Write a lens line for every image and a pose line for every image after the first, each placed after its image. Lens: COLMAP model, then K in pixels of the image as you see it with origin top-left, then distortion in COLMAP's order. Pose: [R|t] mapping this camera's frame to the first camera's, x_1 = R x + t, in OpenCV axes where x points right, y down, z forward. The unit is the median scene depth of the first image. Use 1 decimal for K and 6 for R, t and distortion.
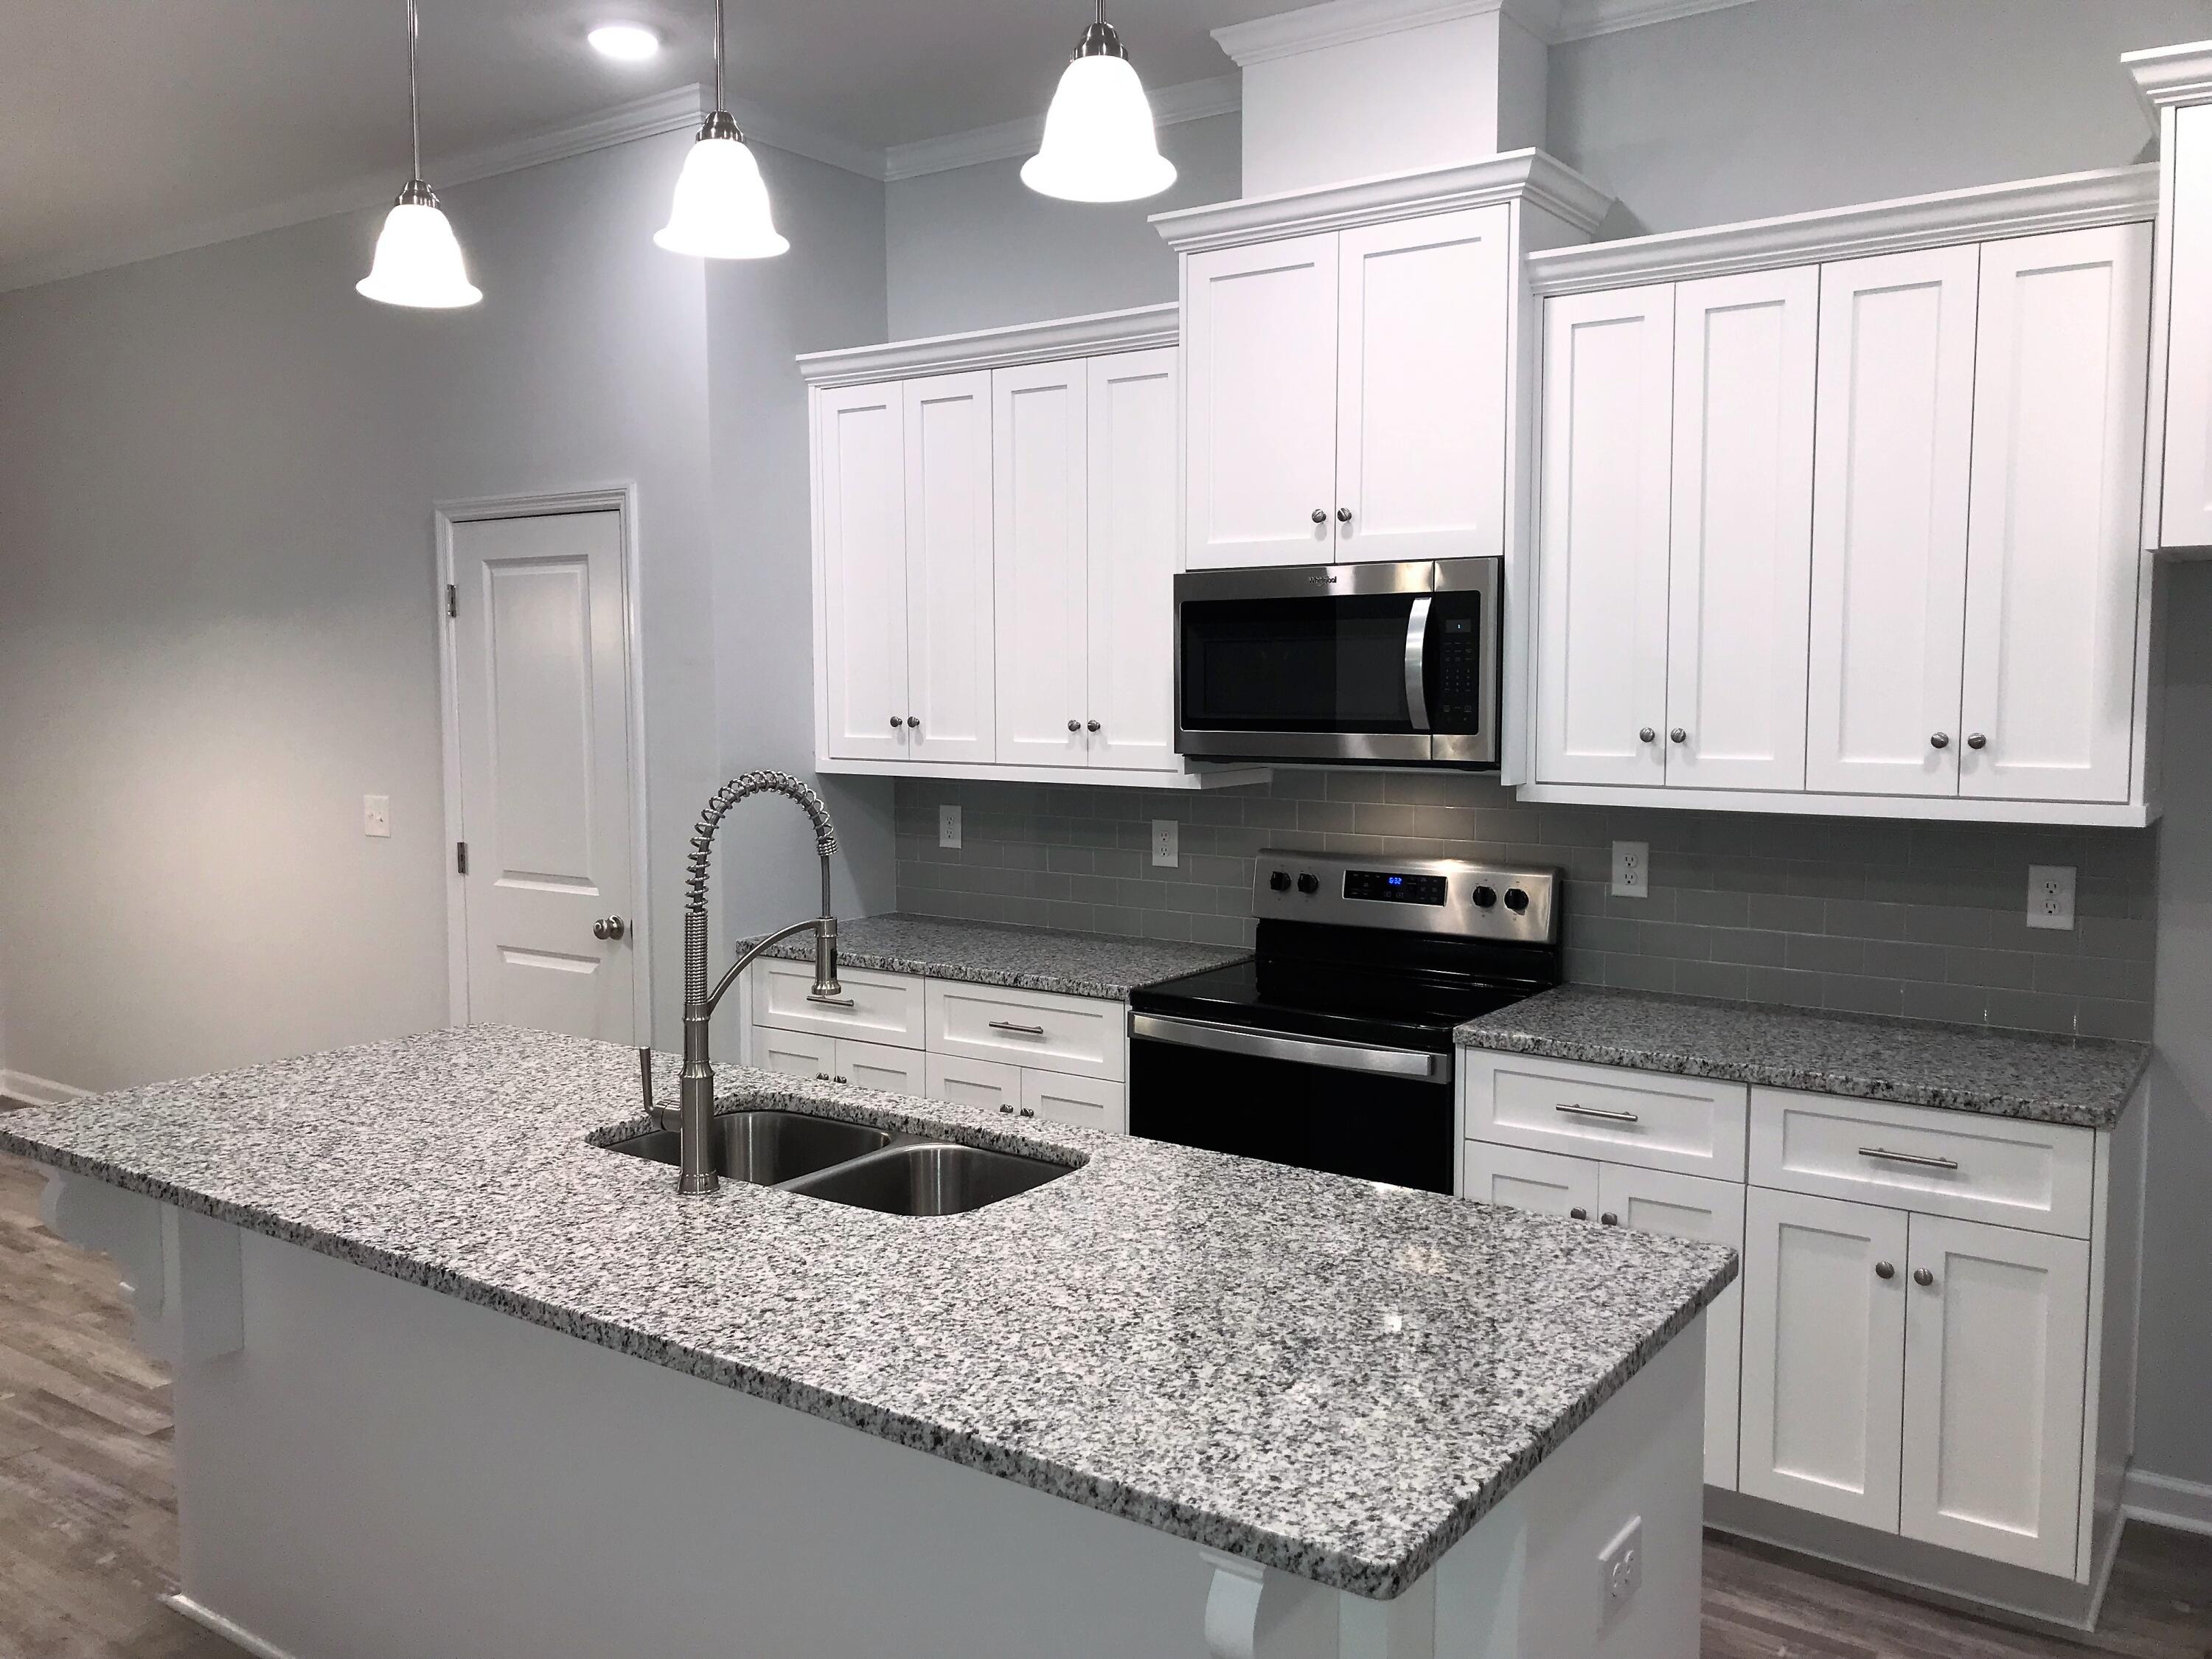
lens RADIAL K [[1794.7, 0, 1066.9], [0, 1794.7, 803.0], [0, 0, 1]] dist [0.062640, -0.077182]
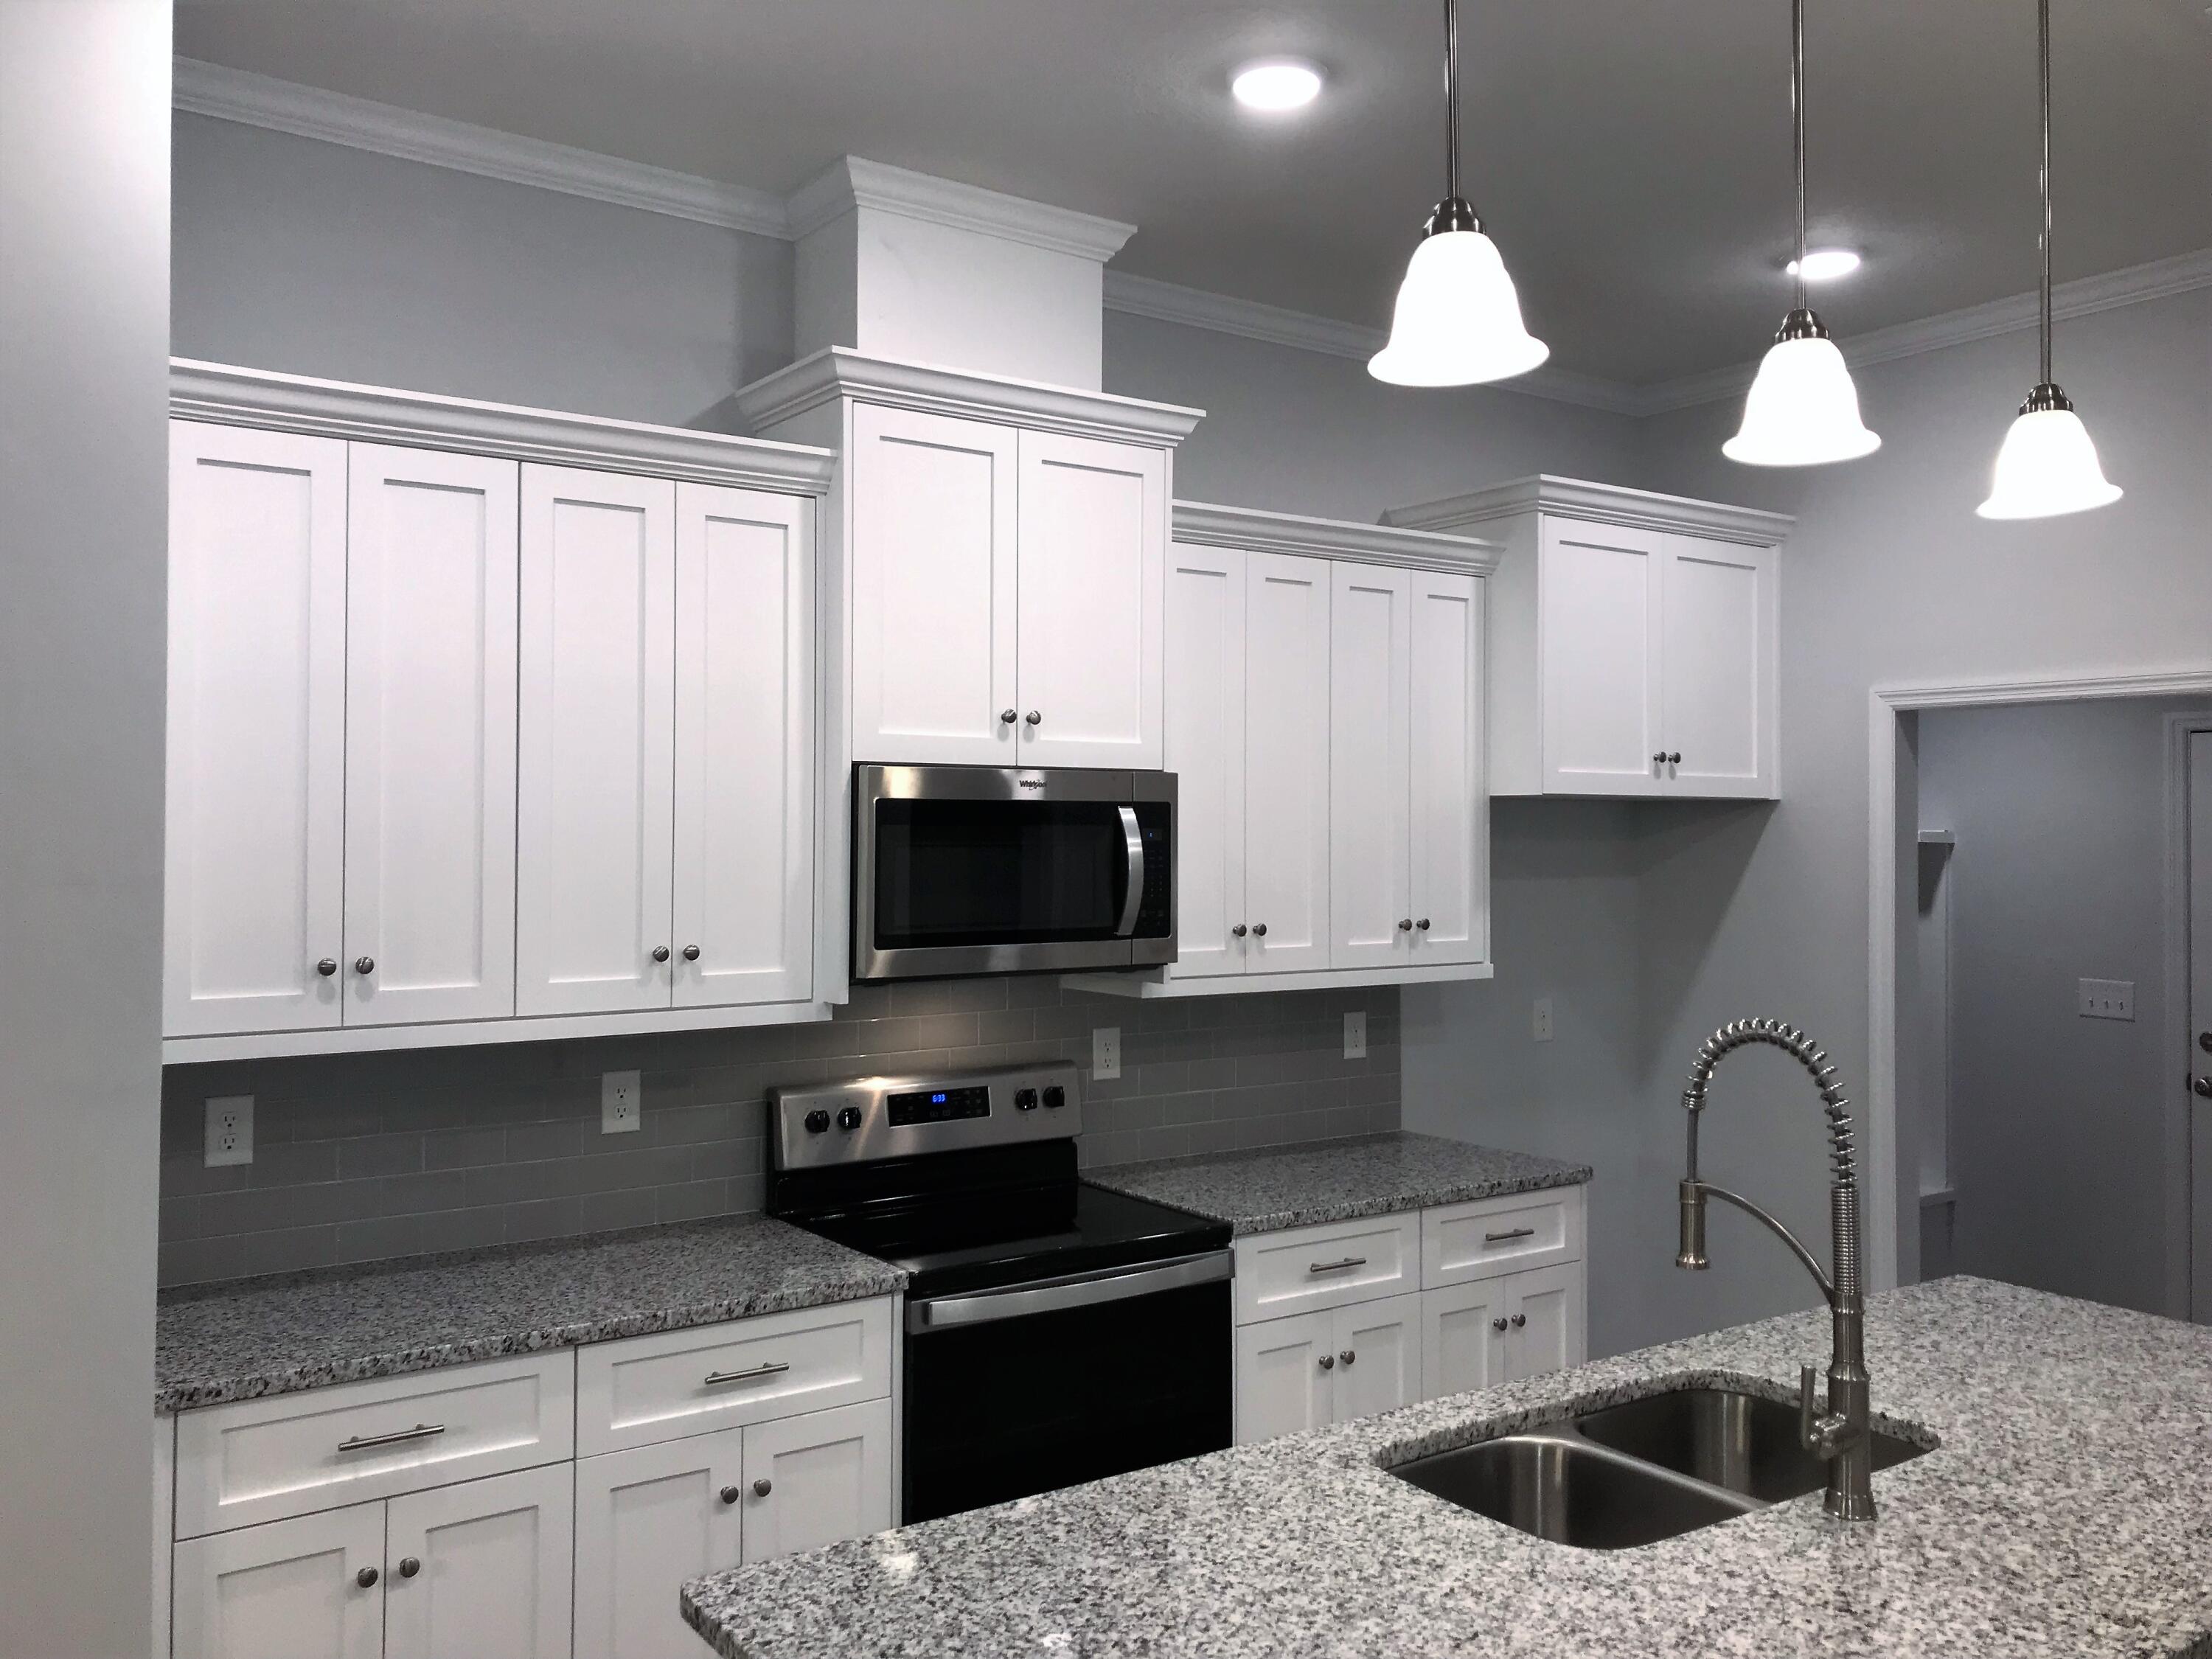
lens RADIAL K [[1794.7, 0, 1070.2], [0, 1794.7, 796.5], [0, 0, 1]] dist [0.062640, -0.077182]
pose [[0.339986, 0.022078, 0.940171, -0.732340], [0.066590, 0.996650, -0.047484, -0.070216], [-0.938070, 0.078750, 0.337377, 0.652610]]
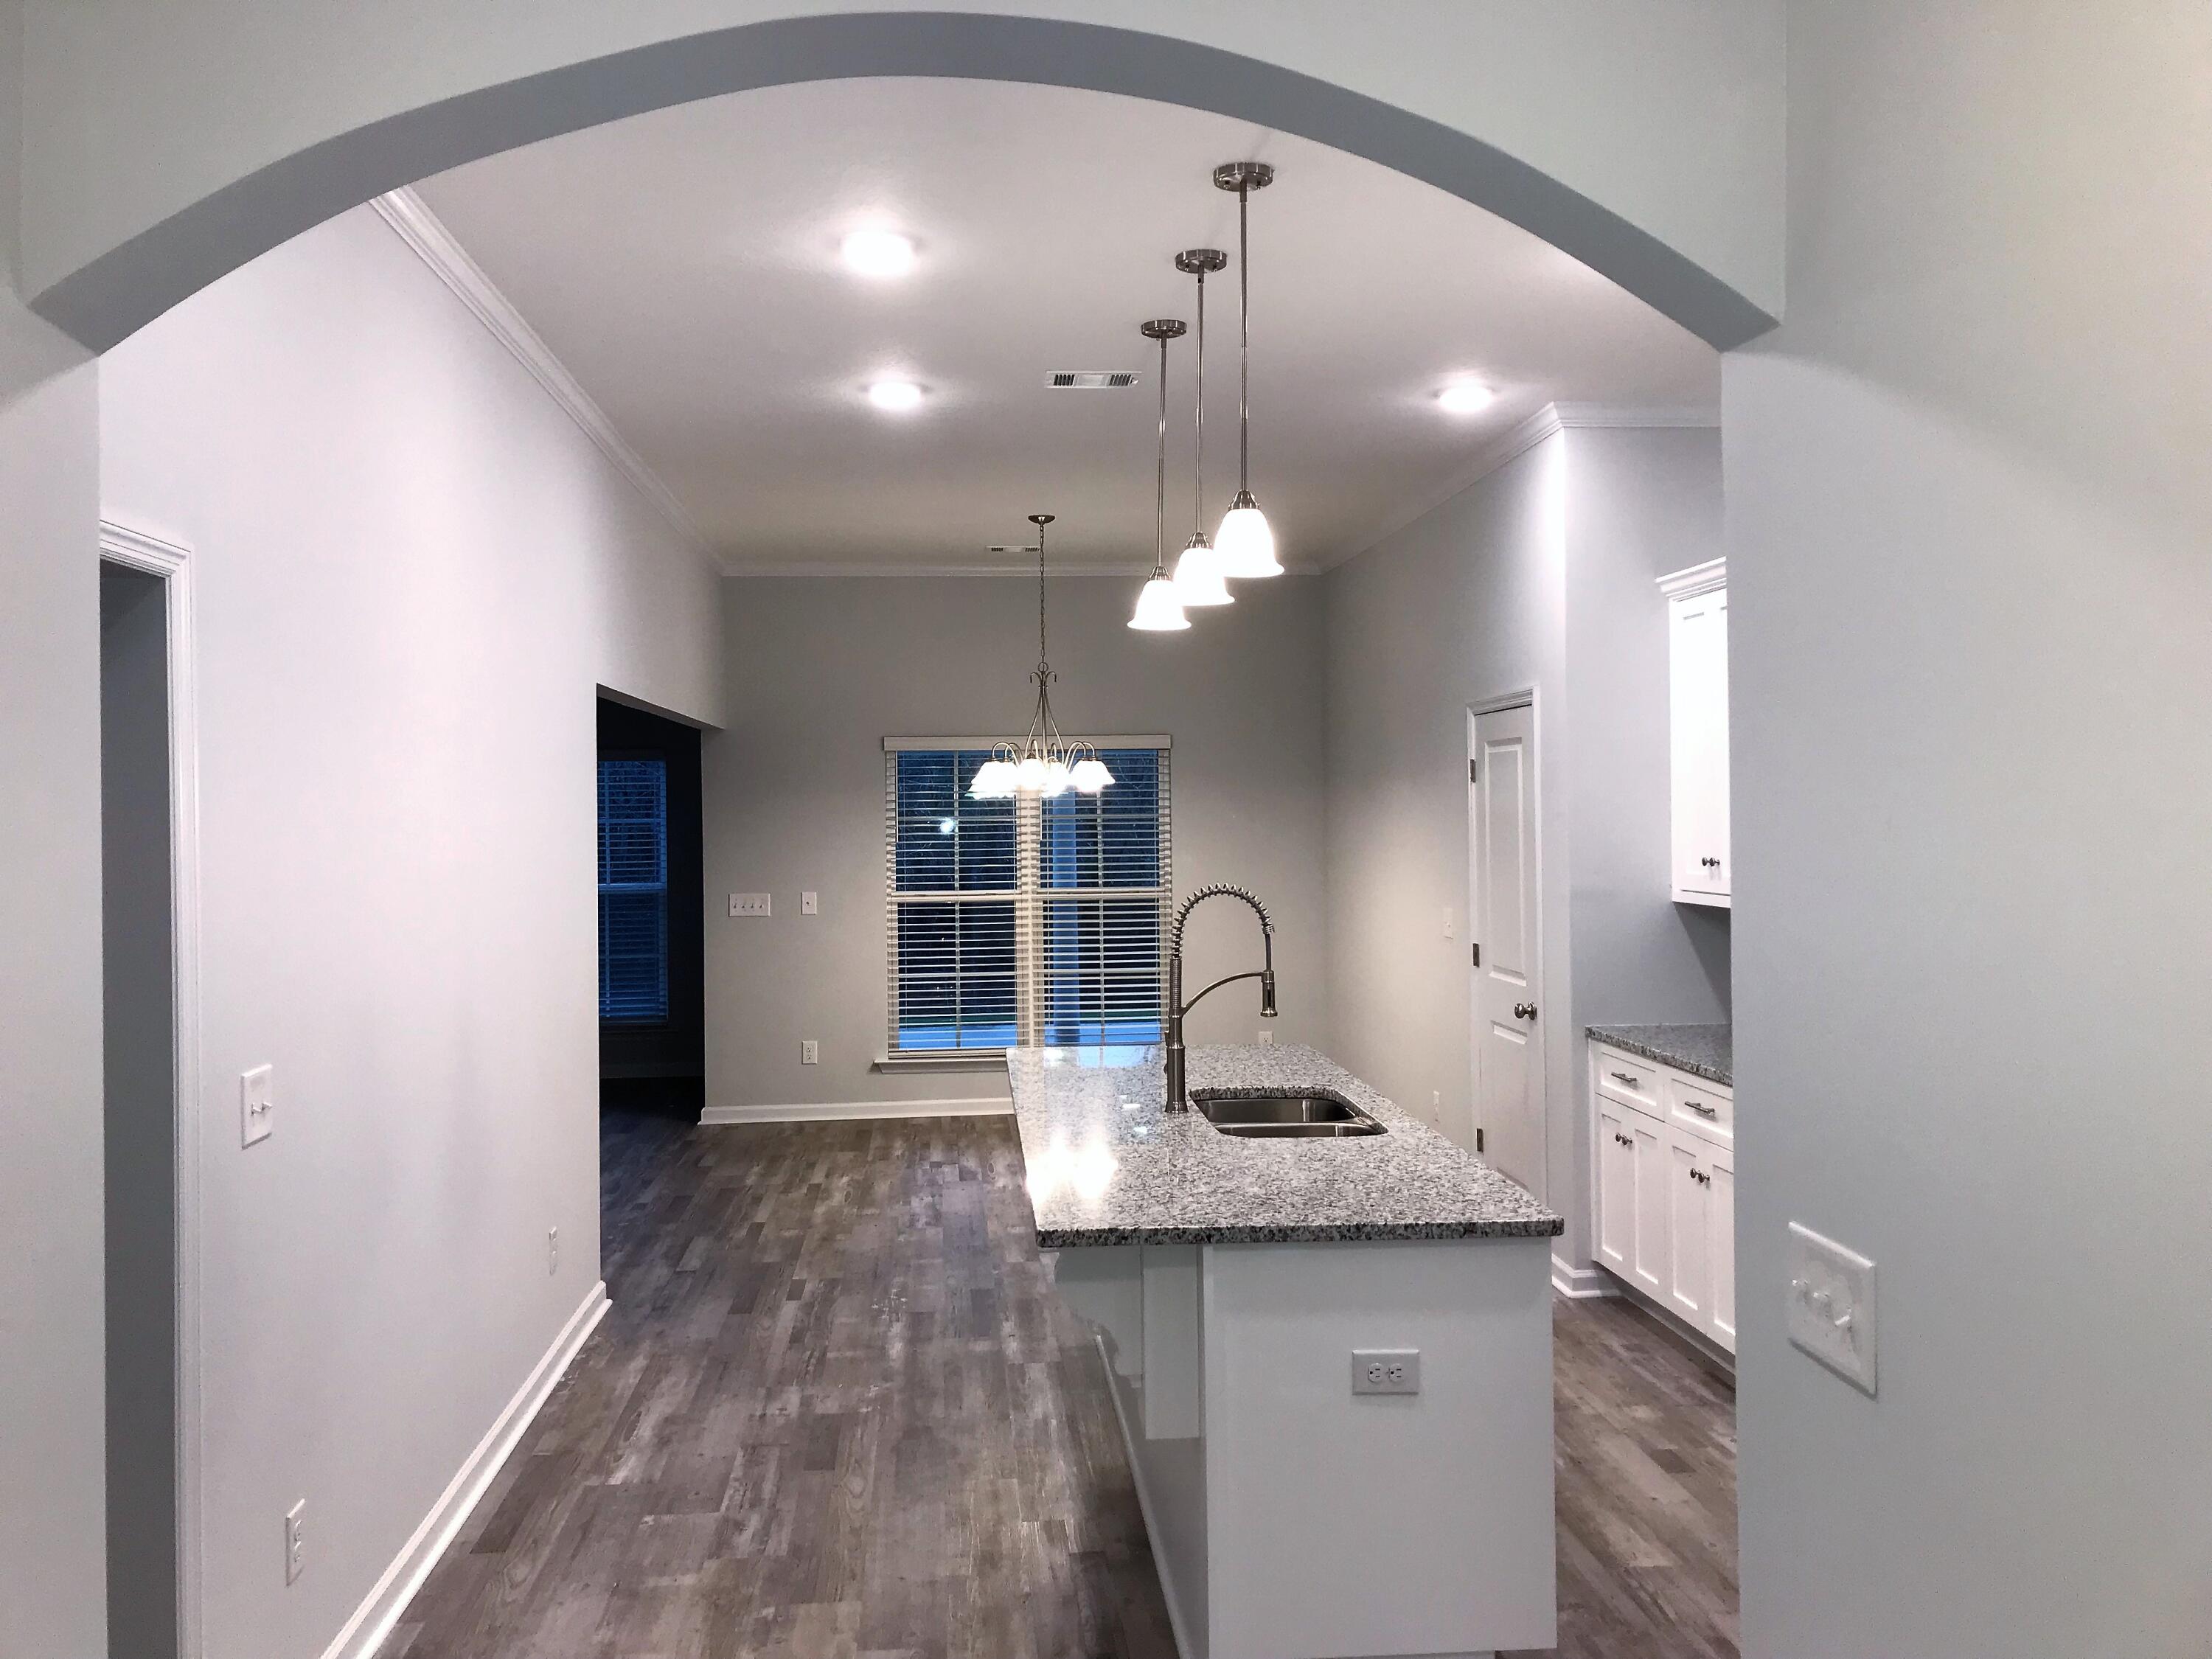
lens RADIAL K [[1794.7, 0, 1105.6], [0, 1794.7, 819.9], [0, 0, 1]] dist [0.062640, -0.077182]
pose [[0.653848, 0.004238, -0.756614, 0.705068], [-0.054612, 0.997640, -0.041606, 0.000018], [0.754653, 0.068524, 0.652536, -0.163977]]
